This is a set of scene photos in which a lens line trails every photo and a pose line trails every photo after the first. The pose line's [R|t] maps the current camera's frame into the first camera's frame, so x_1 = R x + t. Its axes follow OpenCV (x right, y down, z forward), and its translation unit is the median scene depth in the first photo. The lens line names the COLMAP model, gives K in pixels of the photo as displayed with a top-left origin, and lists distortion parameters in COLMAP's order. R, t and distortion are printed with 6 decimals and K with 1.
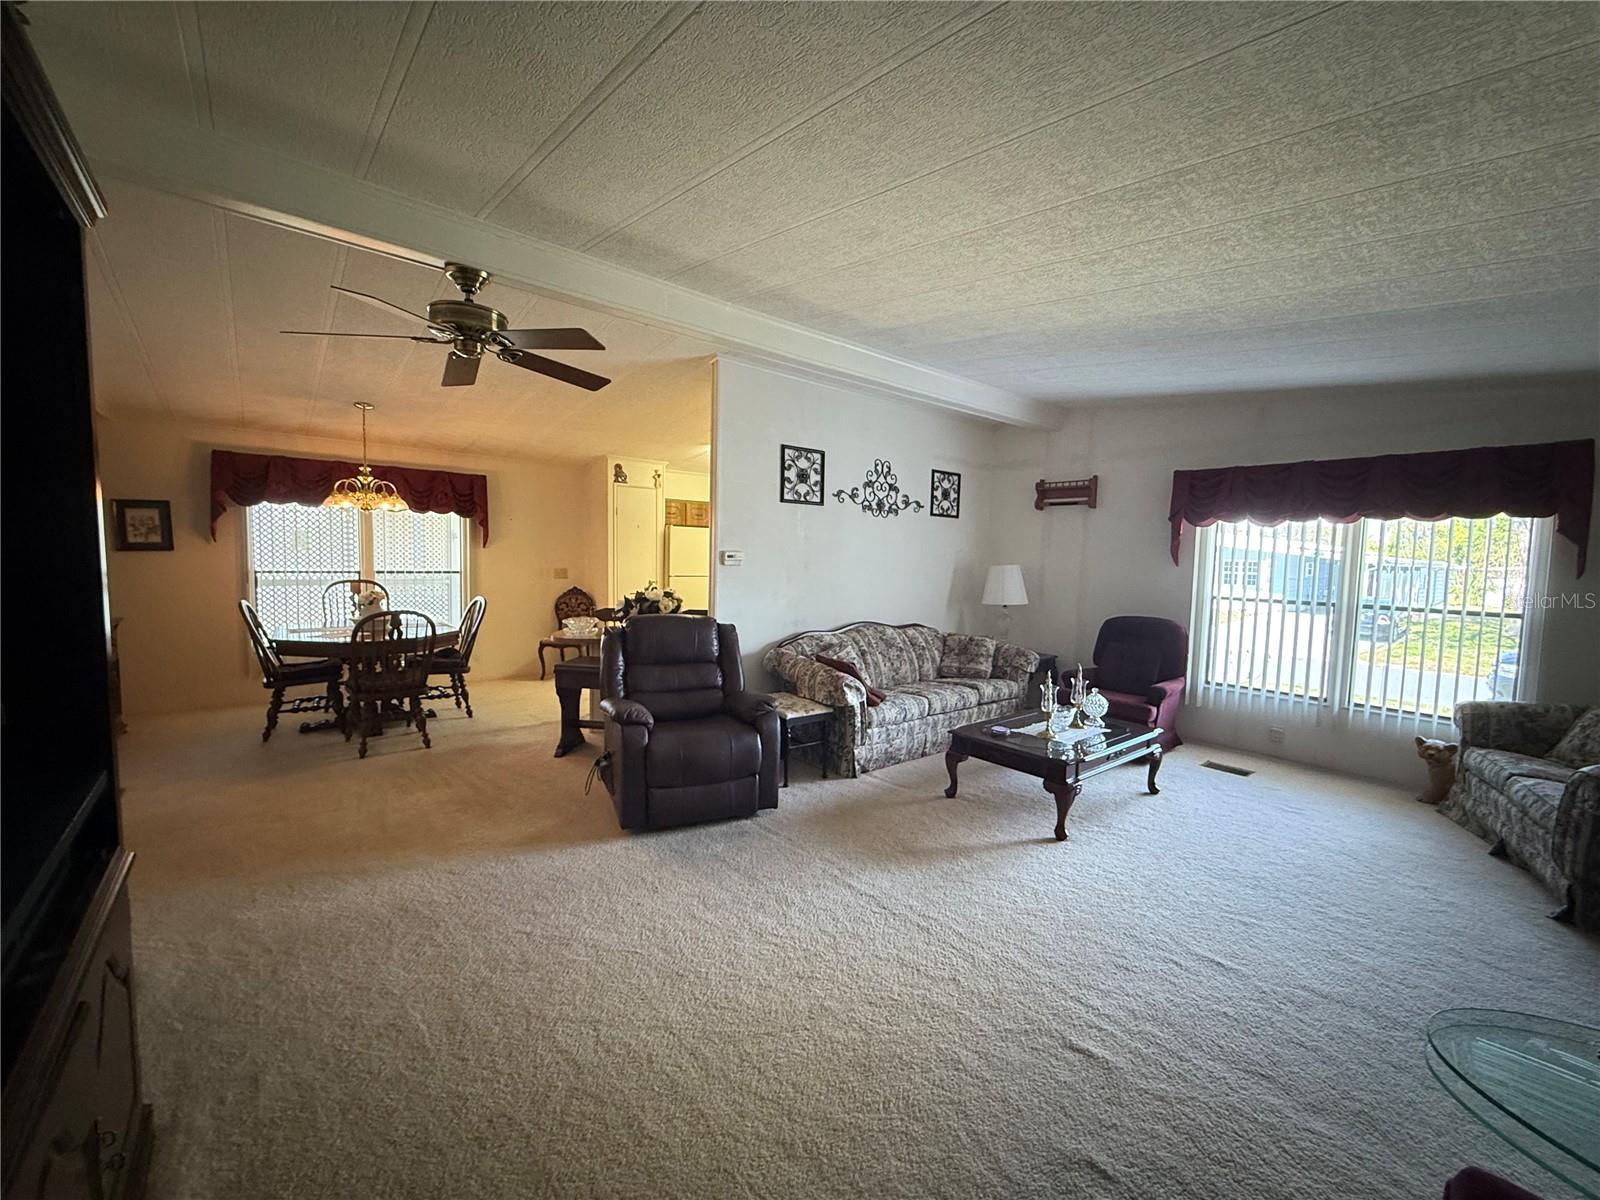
lens RADIAL K [[638.9, 0, 800.6], [0, 638.9, 598.2], [0, 0, 1]] dist [-0.003049, 0.000922]
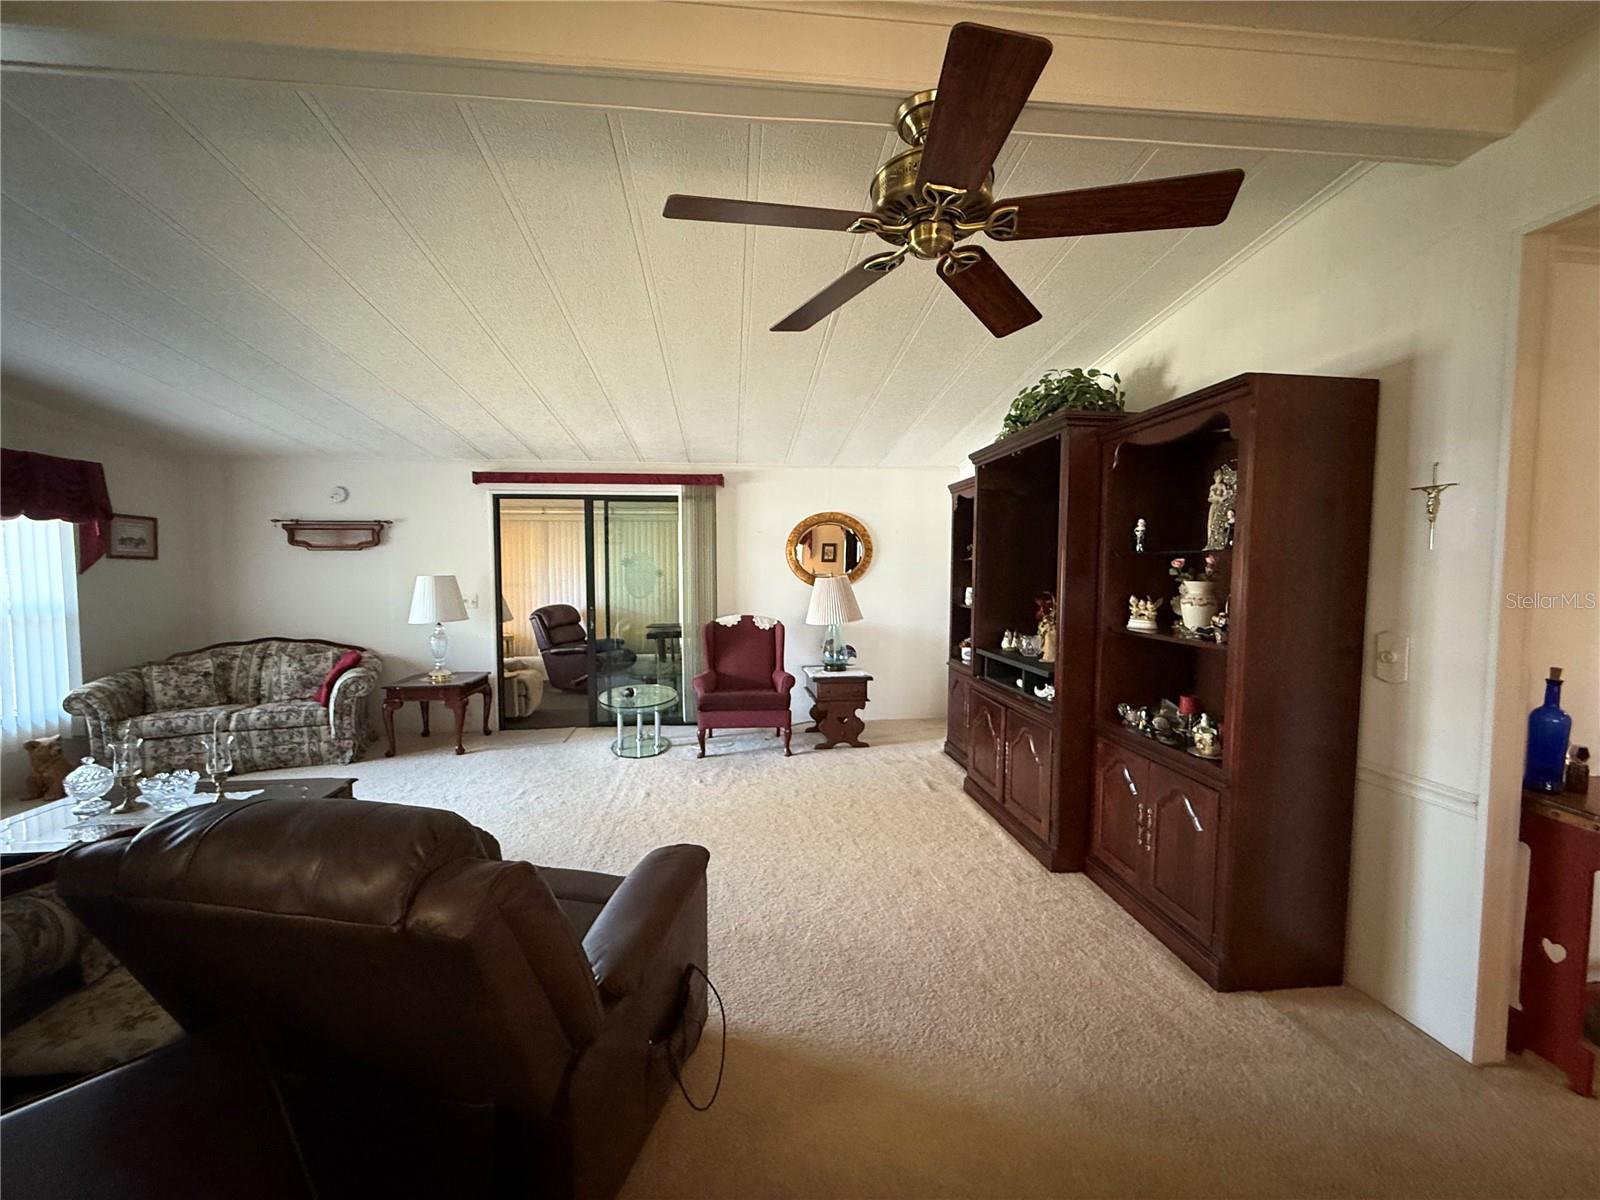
lens RADIAL K [[638.9, 0, 798.1], [0, 638.9, 597.4], [0, 0, 1]] dist [-0.003049, 0.000922]
pose [[-0.826639, -0.051780, 0.560346, -0.437873], [0.018832, 0.992655, 0.119509, -0.077821], [-0.562418, 0.109343, -0.819592, 0.905373]]
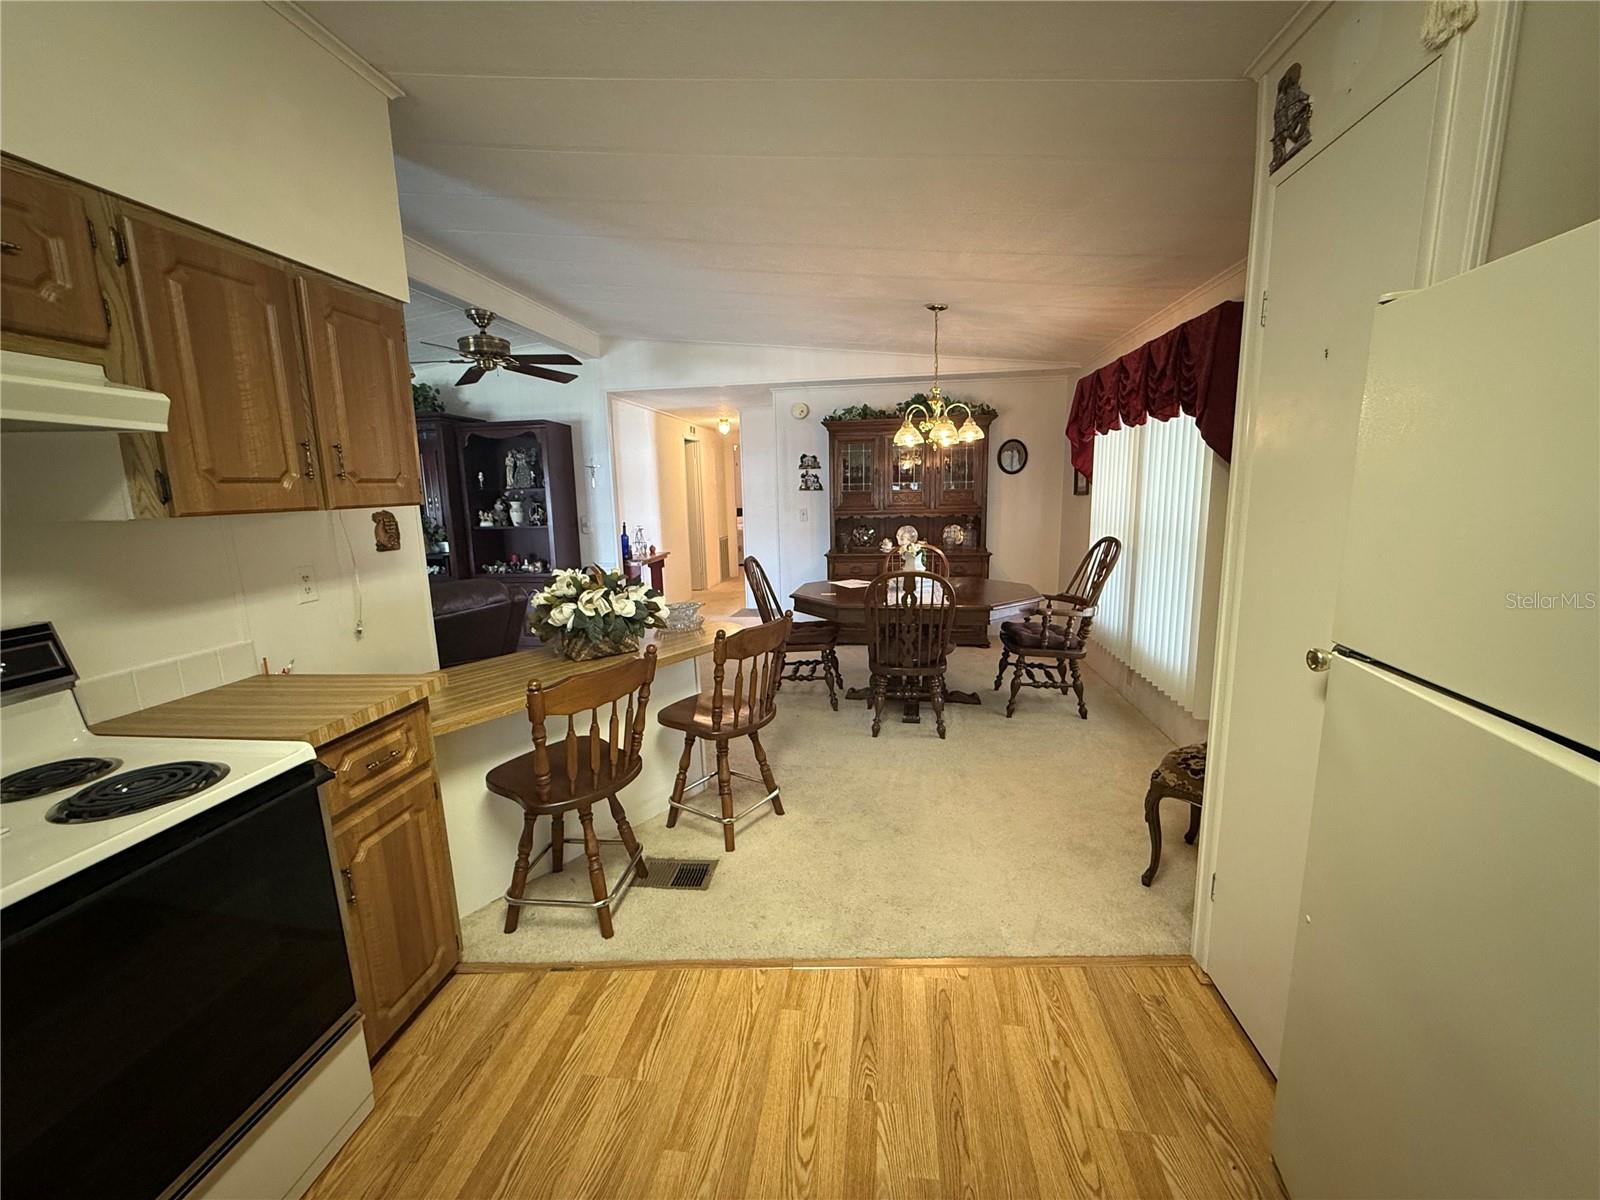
lens RADIAL K [[638.9, 0, 799.5], [0, 638.9, 597.6], [0, 0, 1]] dist [-0.003049, 0.000922]
pose [[-0.742236, 0.108988, -0.661217, -0.009401], [-0.037991, 0.978256, 0.203891, -0.109295], [0.669061, 0.176455, -0.721956, 1.520917]]
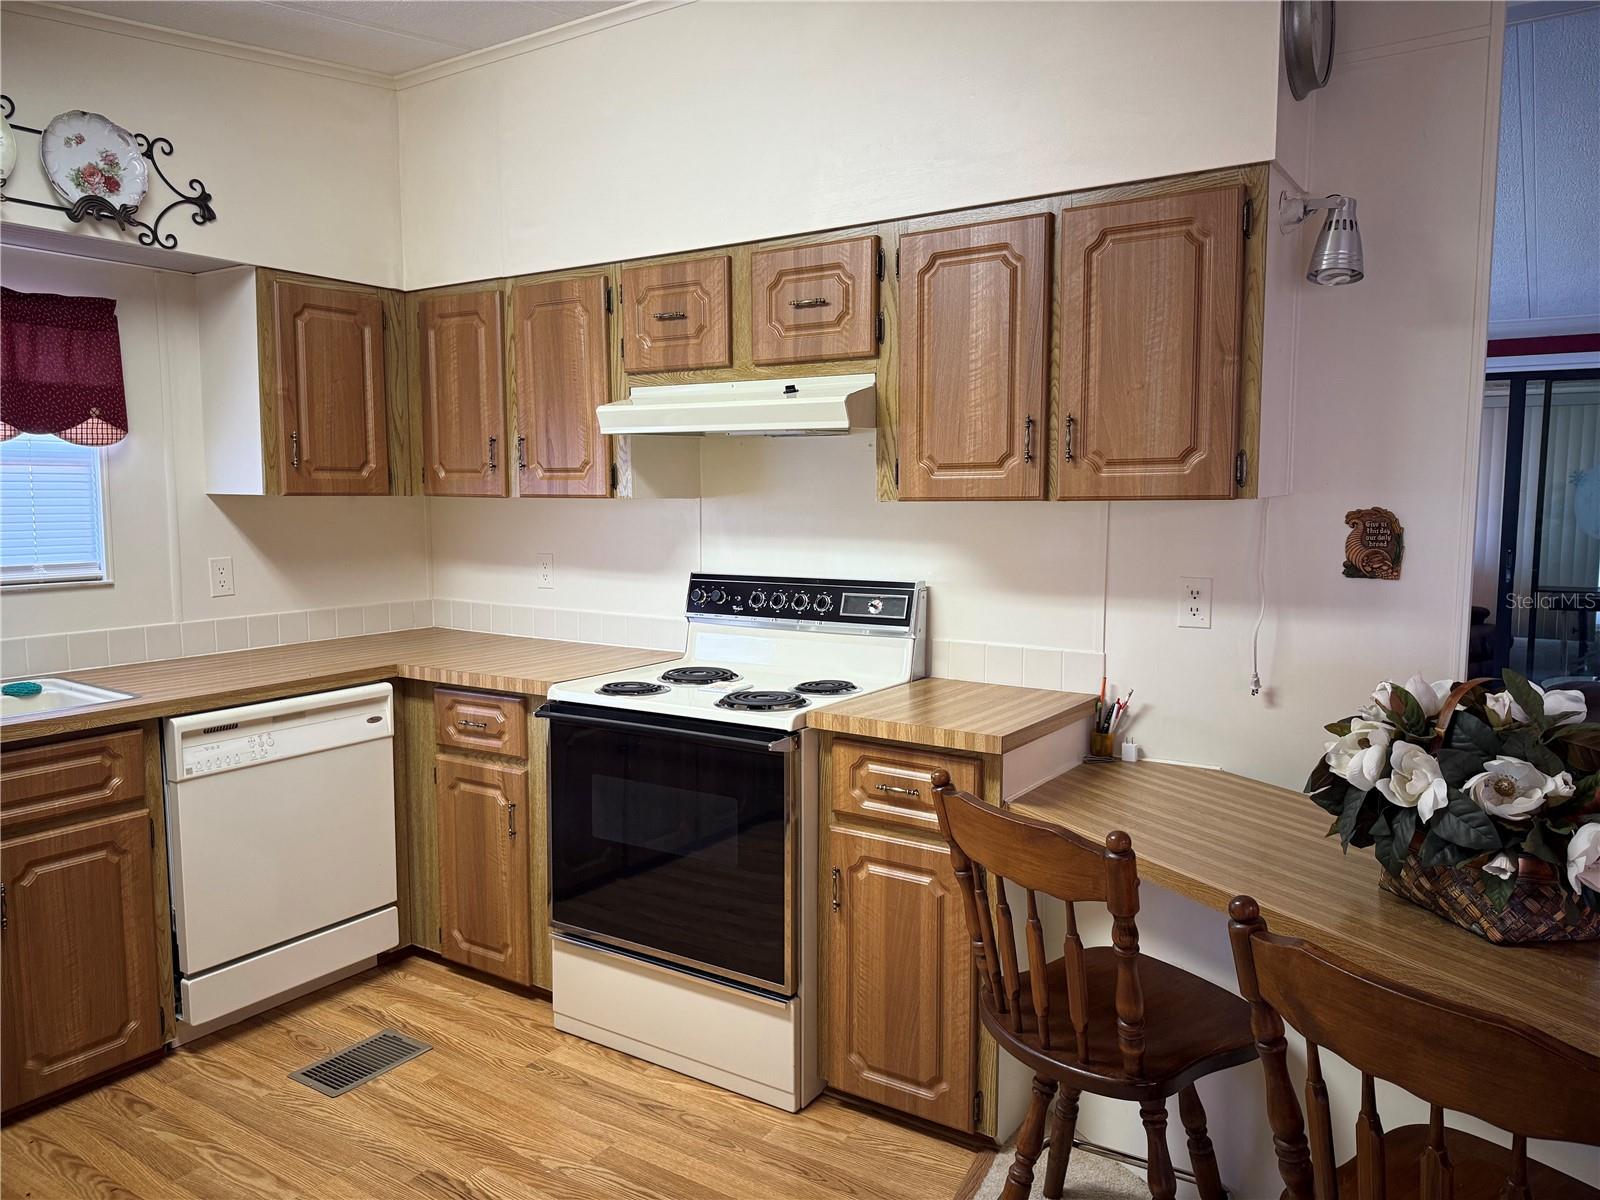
lens RADIAL K [[1155.1, 0, 804.6], [0, 1155.1, 613.2], [0, 0, 1]] dist [0.003559, -0.018957]
pose [[-0.281698, -0.132589, 0.950298, -0.525324], [0.059475, 0.986089, 0.155212, -0.111432], [-0.957658, 0.100242, -0.269894, 1.322563]]
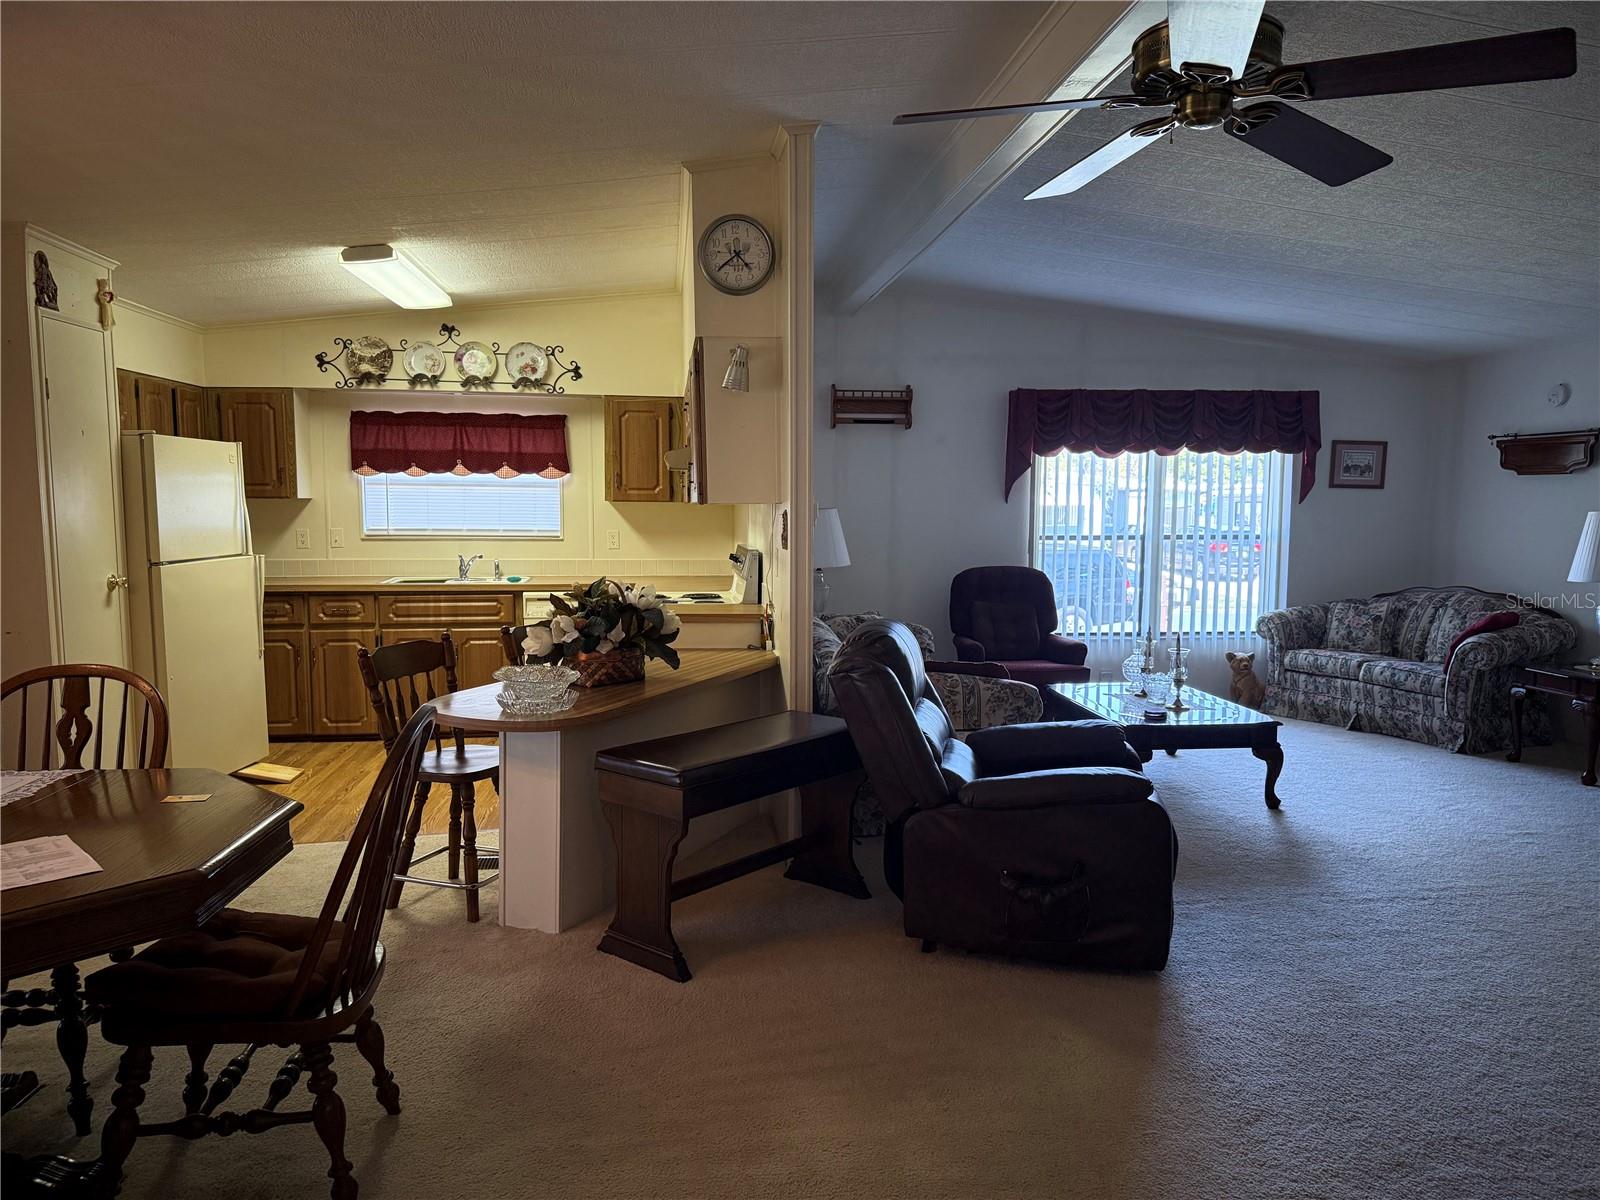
lens RADIAL K [[1113.9, 0, 802.8], [0, 1113.9, 611.6], [0, 0, 1]] dist [0.070589, -0.103125]
pose [[0.547241, -0.110006, 0.829715, -0.835363], [0.070182, 0.993865, 0.085480, -0.056490], [-0.834028, 0.011452, 0.551604, 0.443074]]
